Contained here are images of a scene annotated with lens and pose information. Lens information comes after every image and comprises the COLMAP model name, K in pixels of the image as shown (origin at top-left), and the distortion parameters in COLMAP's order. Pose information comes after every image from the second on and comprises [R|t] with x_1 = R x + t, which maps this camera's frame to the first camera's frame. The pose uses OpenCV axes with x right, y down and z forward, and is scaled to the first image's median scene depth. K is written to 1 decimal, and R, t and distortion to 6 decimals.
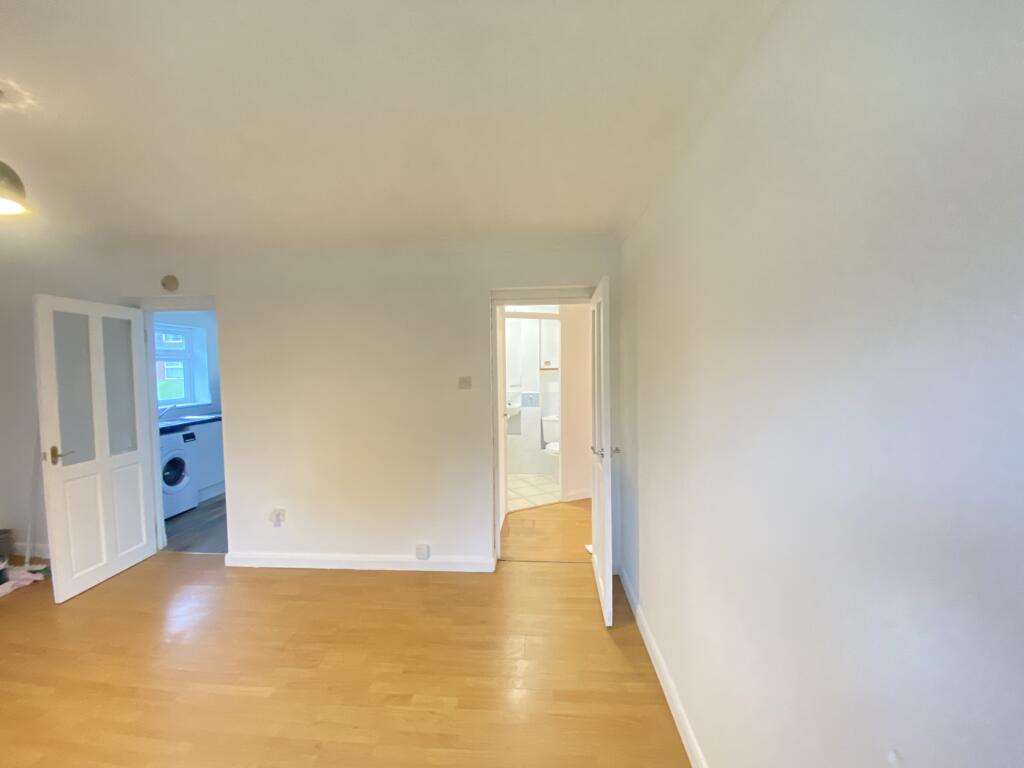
lens RADIAL K [[418.1, 0, 507.8], [0, 418.1, 379.9], [0, 0, 1]] dist [-0.000701, -0.012664]
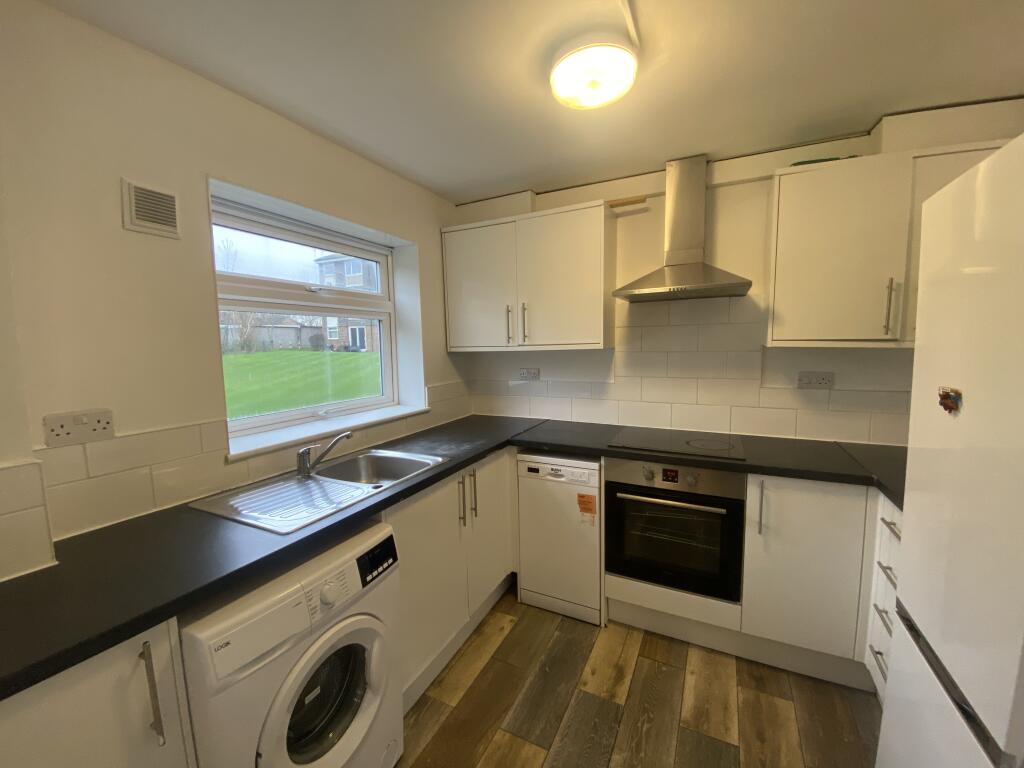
lens RADIAL K [[418.1, 0, 507.8], [0, 418.1, 379.9], [0, 0, 1]] dist [-0.000701, -0.012664]
pose [[0.921464, 0.038198, -0.386582, -0.841276], [-0.016407, 0.998093, 0.059512, -0.014067], [0.388118, -0.048495, 0.920333, 1.129179]]
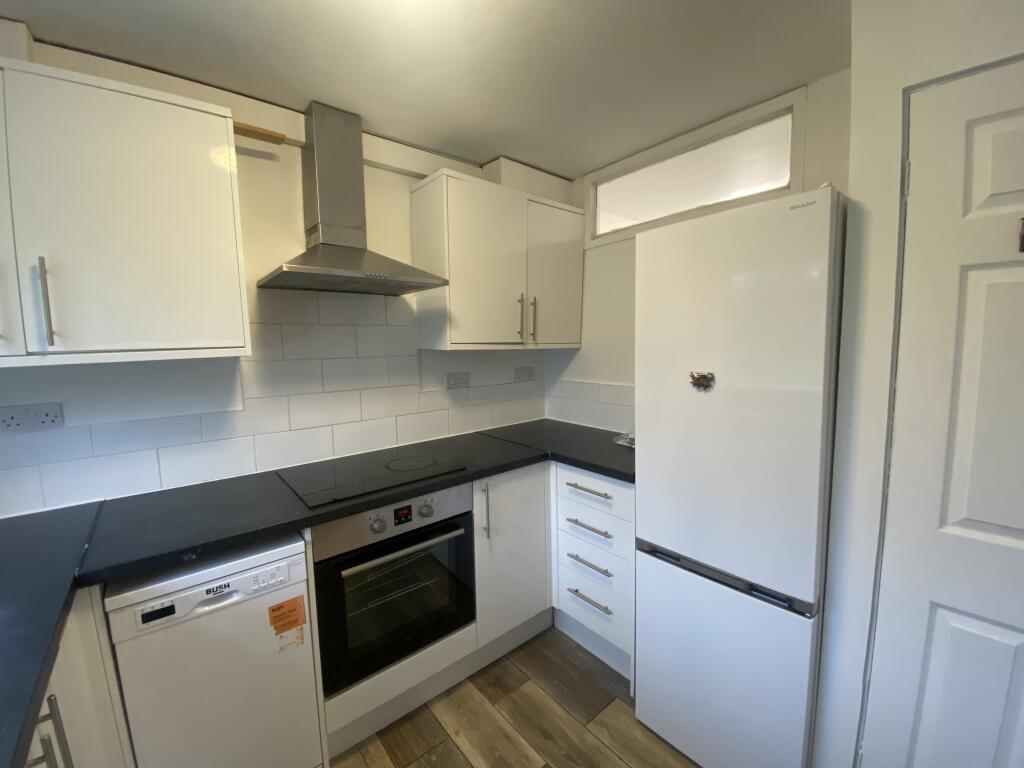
lens RADIAL K [[408.1, 0, 512.0], [0, 408.1, 384.0], [0, 0, 1]] dist [0.016167, -0.021446]
pose [[0.718939, -0.061995, 0.692303, -1.086290], [0.032262, 0.997917, 0.055859, -0.013237], [-0.694324, -0.017824, 0.719441, 1.368683]]
